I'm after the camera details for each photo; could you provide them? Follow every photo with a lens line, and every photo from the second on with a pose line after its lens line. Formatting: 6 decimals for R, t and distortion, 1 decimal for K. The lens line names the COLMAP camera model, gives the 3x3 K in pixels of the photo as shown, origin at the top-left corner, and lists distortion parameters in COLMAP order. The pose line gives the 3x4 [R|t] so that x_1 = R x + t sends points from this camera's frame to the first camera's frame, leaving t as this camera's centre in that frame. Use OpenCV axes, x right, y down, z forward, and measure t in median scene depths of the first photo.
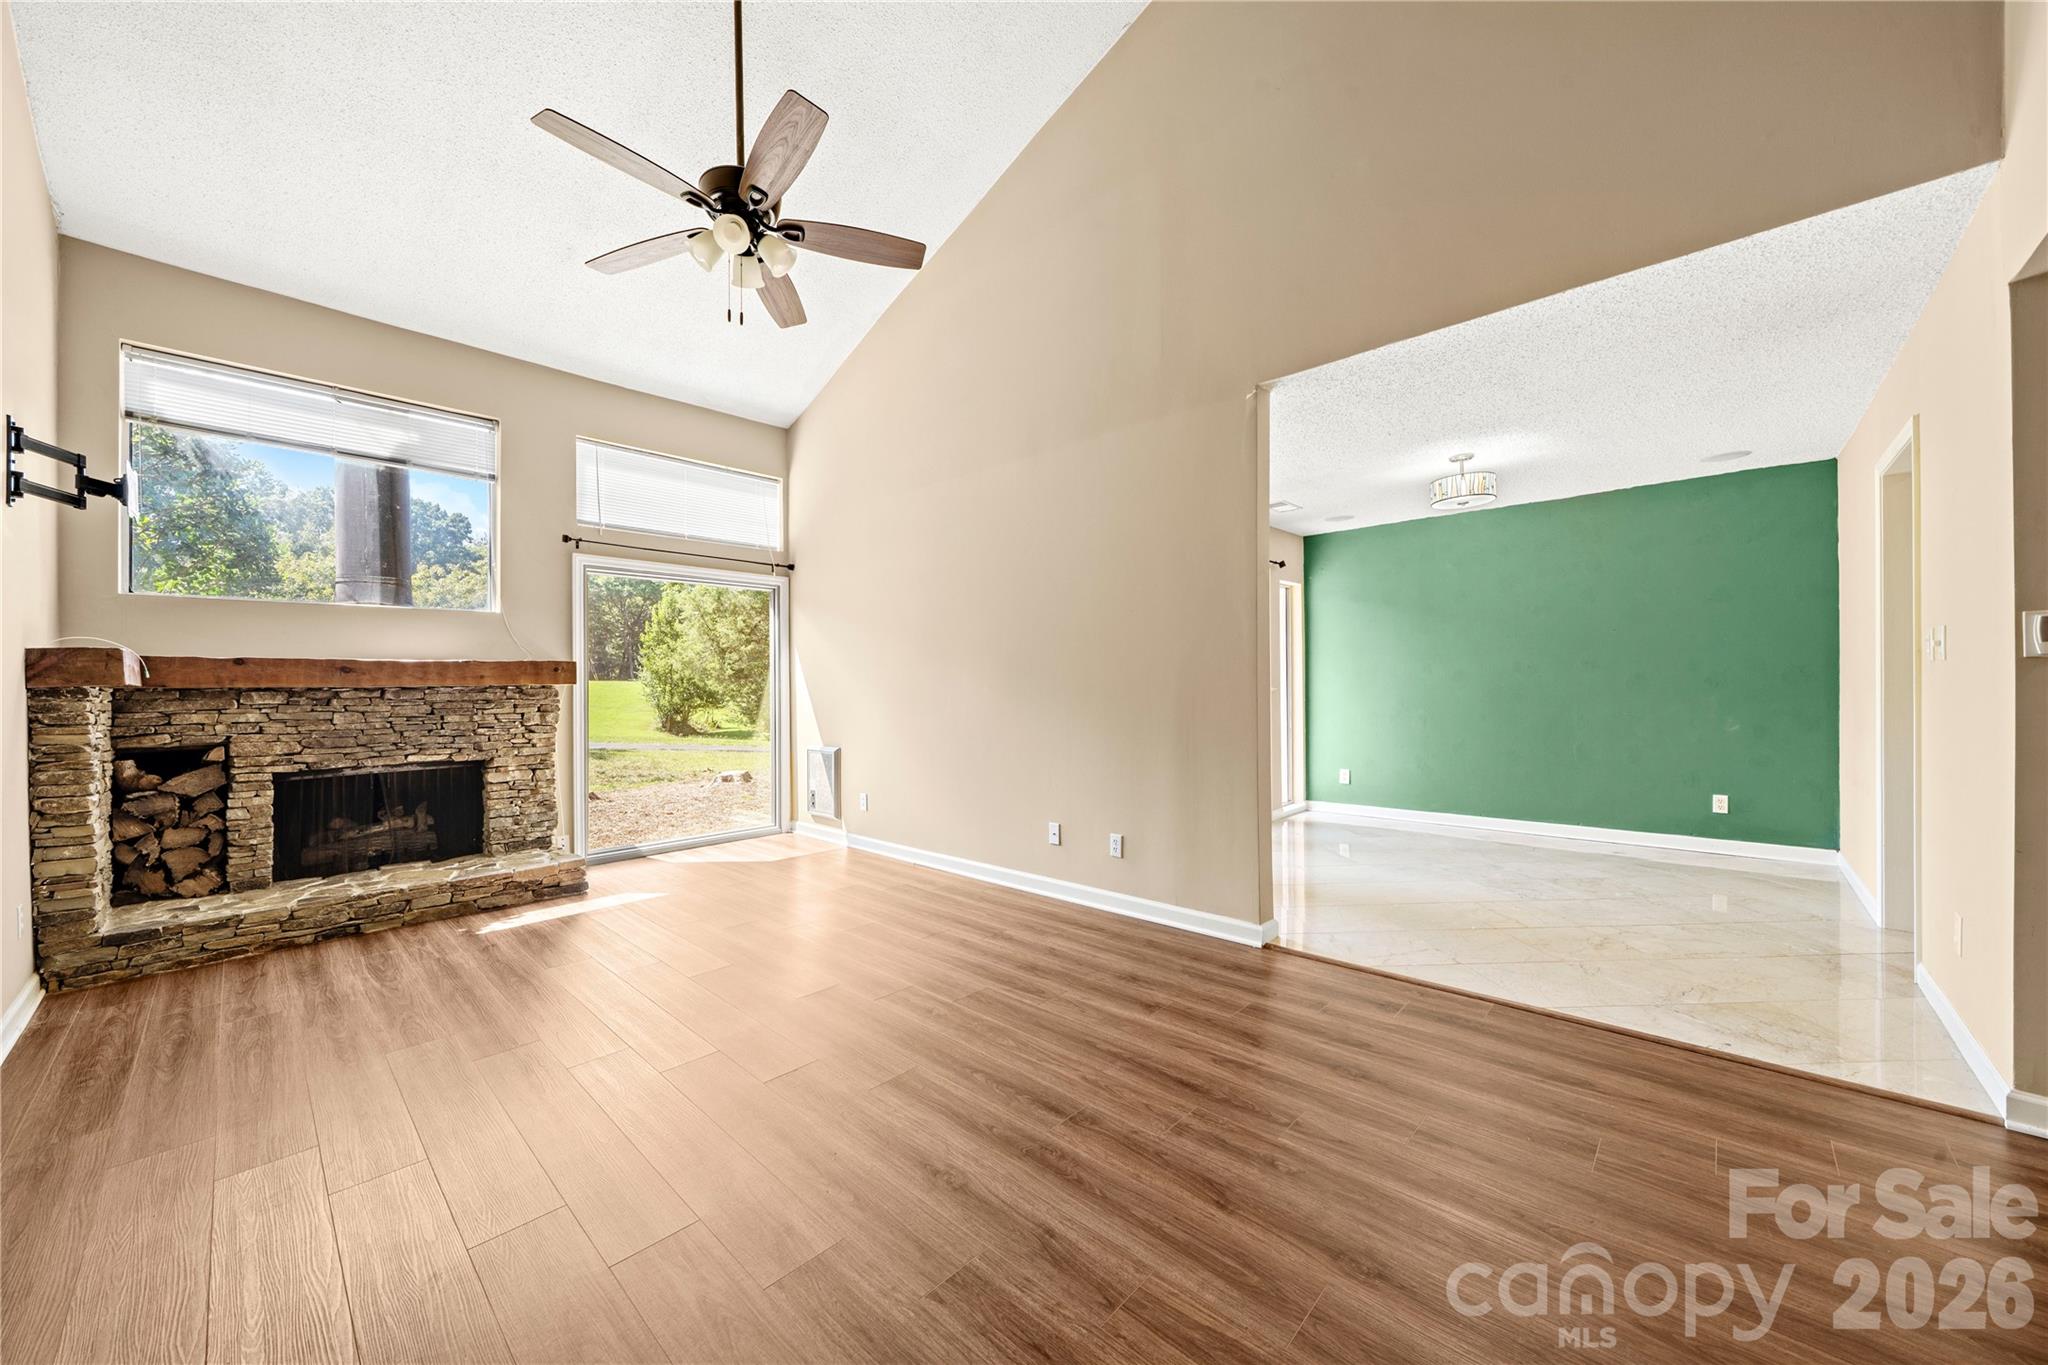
lens RADIAL K [[754.6, 0, 1013.8], [0, 754.6, 684.8], [0, 0, 1]] dist [-0.002917, 0.000116]
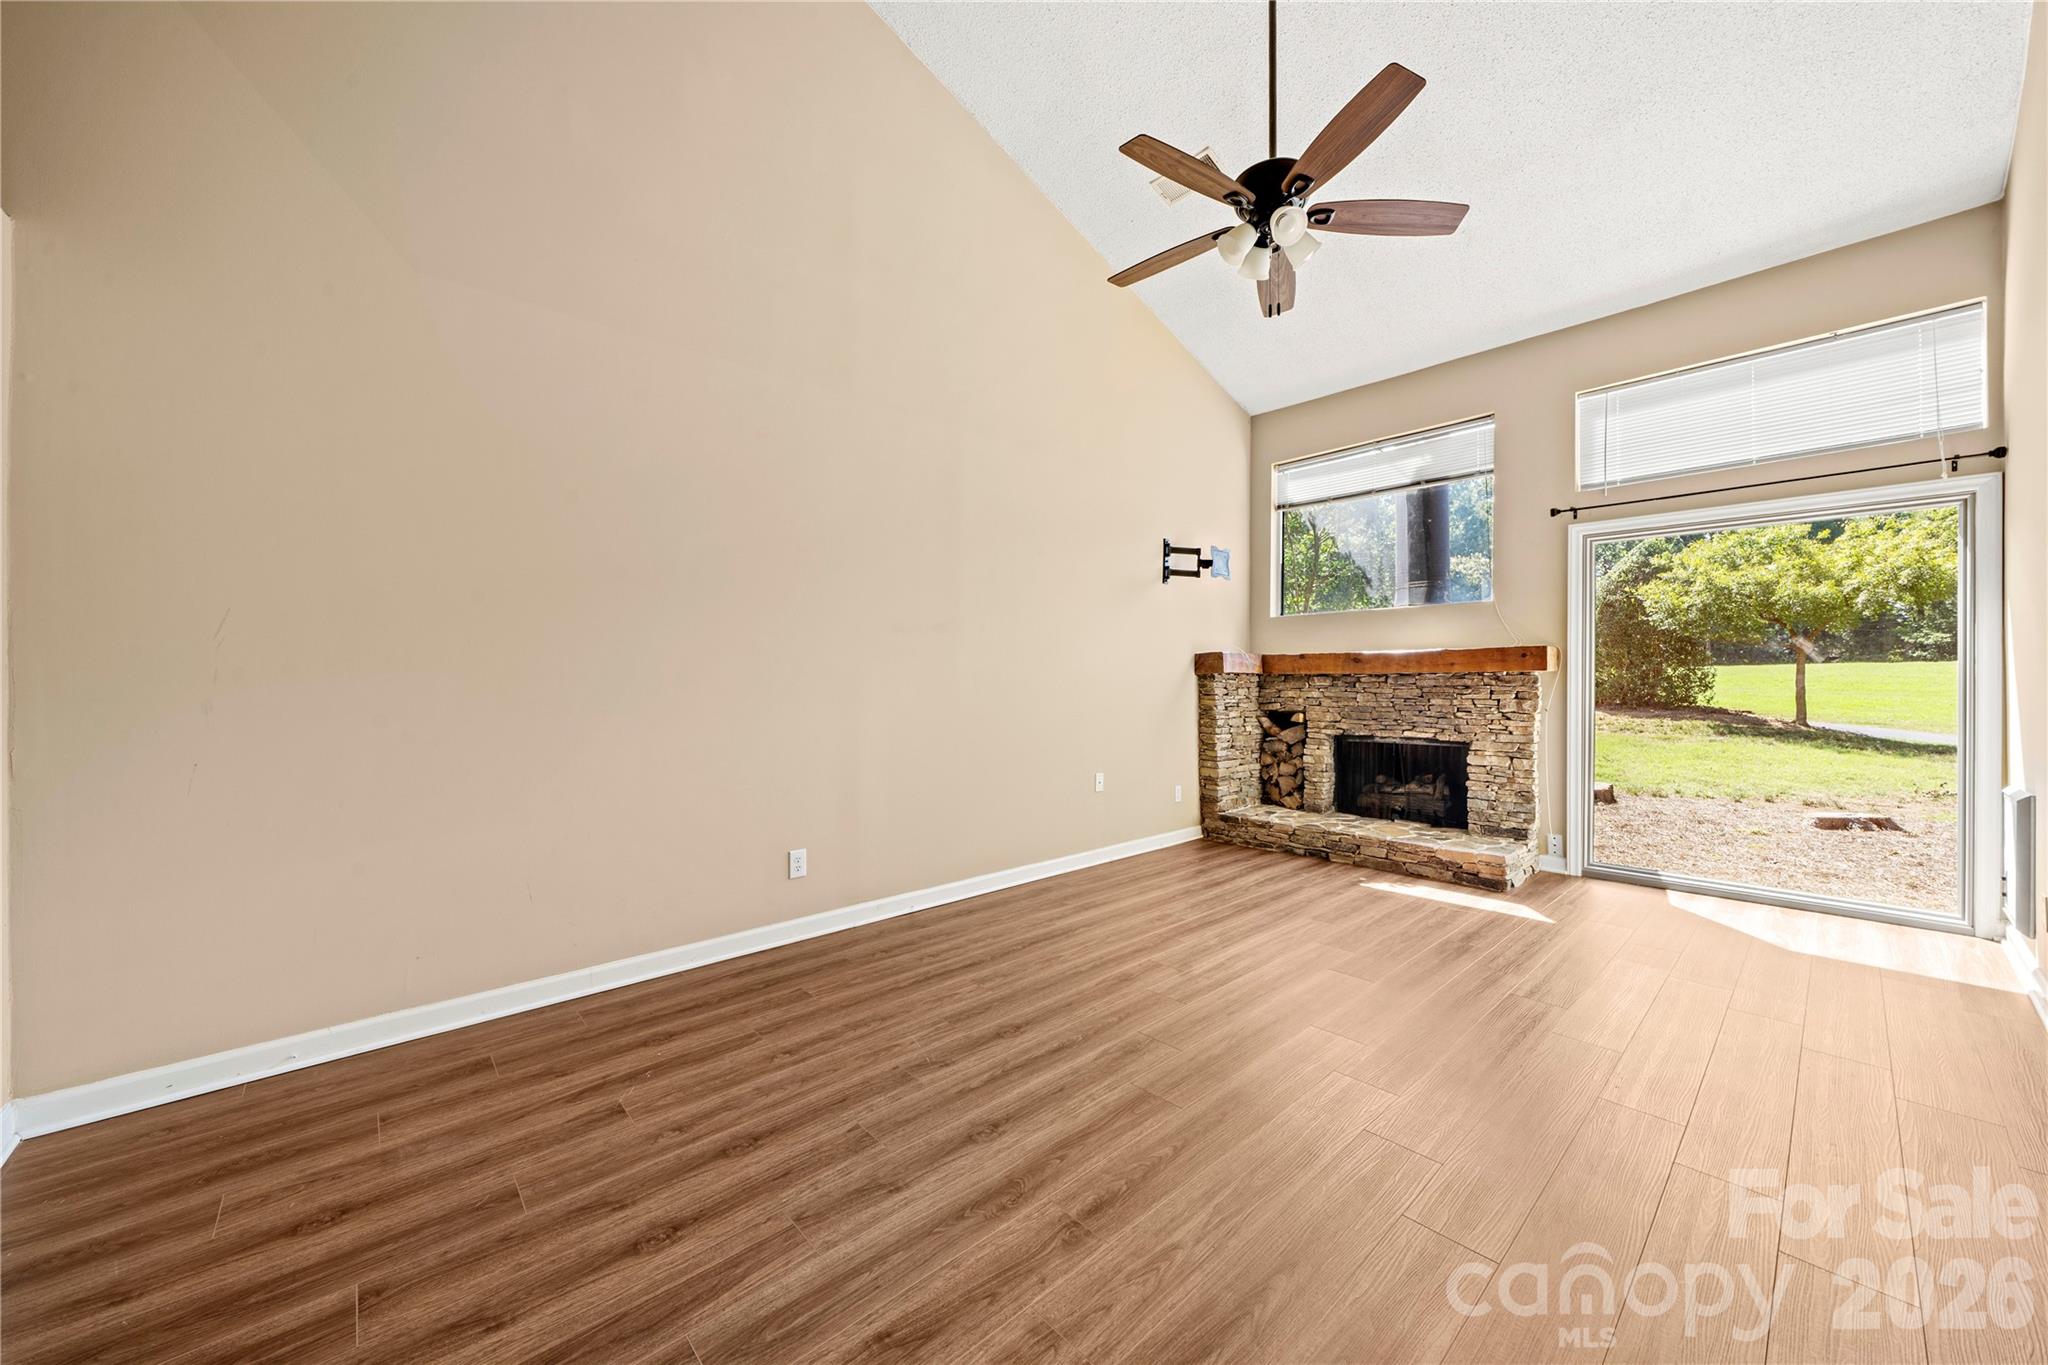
lens RADIAL K [[754.6, 0, 1025.1], [0, 754.6, 662.7], [0, 0, 1]] dist [-0.002917, 0.000116]
pose [[-0.086058, -0.008374, -0.996255, 0.480616], [0.008548, 0.999922, -0.009143, -0.009103], [0.996253, -0.009303, -0.085980, 0.552348]]
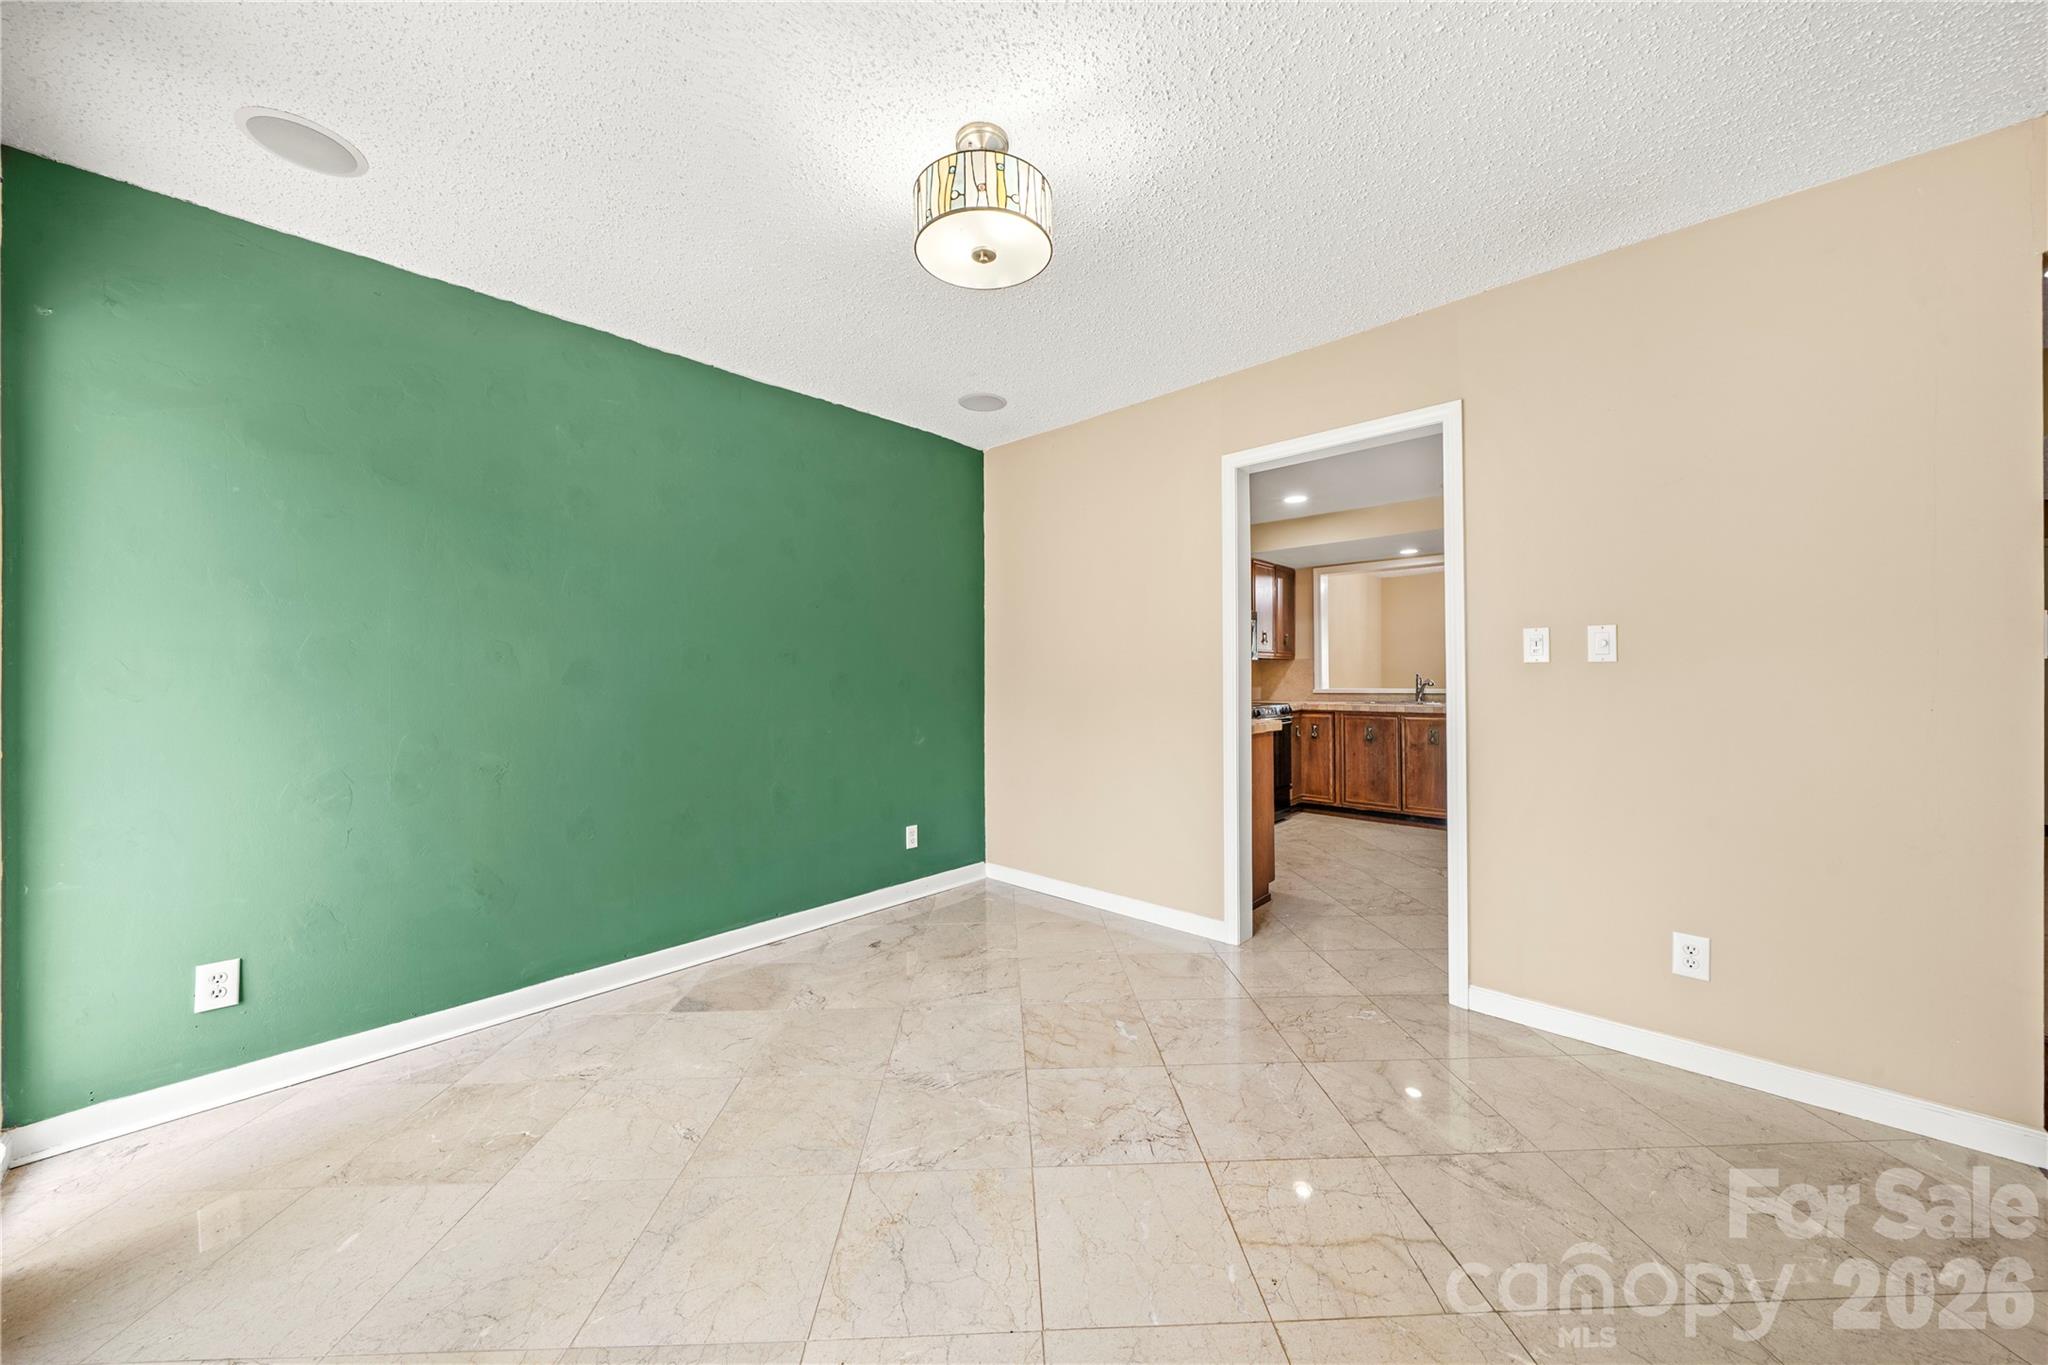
lens RADIAL K [[699.8, 0, 1032.0], [0, 699.8, 675.5], [0, 0, 1]] dist [-0.002988, -0.000281]
pose [[-0.003326, 0.013439, 0.999904, 0.256840], [0.004355, 0.999900, -0.013425, -0.004476], [-0.999985, 0.004310, -0.003384, 1.174196]]
